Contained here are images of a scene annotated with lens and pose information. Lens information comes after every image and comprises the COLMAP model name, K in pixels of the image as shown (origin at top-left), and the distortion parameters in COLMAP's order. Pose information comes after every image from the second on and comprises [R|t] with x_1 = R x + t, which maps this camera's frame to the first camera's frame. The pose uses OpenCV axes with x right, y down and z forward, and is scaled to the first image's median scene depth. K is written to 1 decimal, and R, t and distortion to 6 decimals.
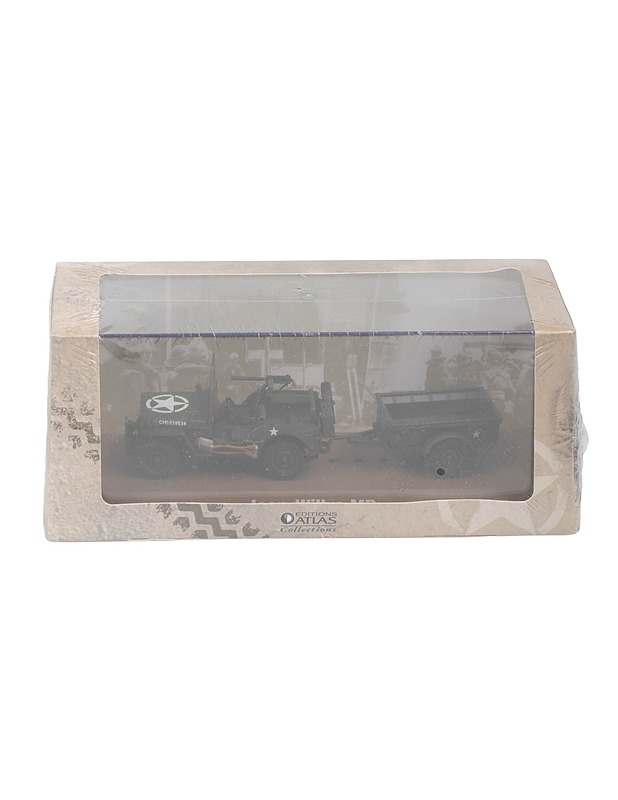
lens RADIAL K [[1715.1, 0, 308.8], [0, 1715.1, 400.1], [0, 0, 1]] dist [0.221902, 0.000000]
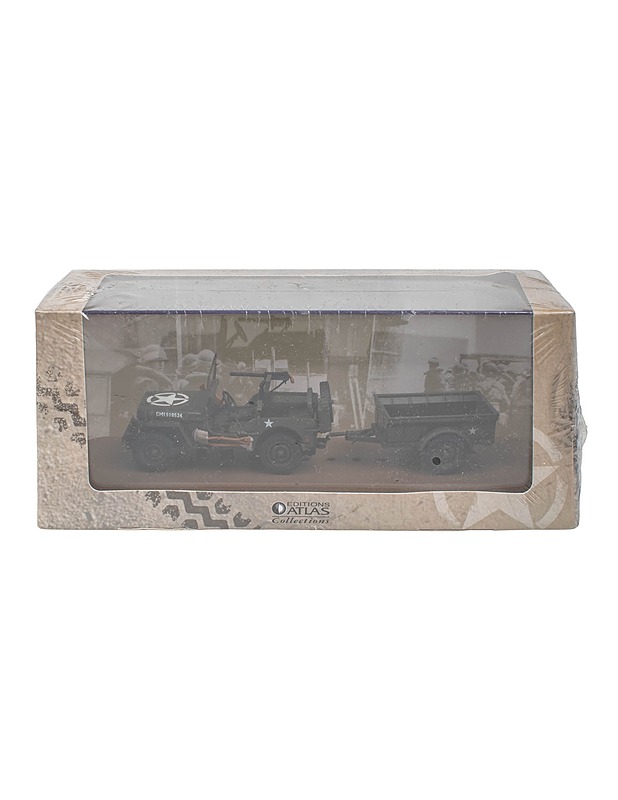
lens RADIAL K [[1063.6, 0, 309.0], [0, 1063.6, 400.2], [0, 0, 1]] dist [-0.013450, 0.000000]
pose [[0.998553, 0.003741, -0.053648, 0.036536], [-0.009206, 0.994743, -0.101992, 0.068689], [0.052985, 0.102338, 0.993338, 0.391075]]
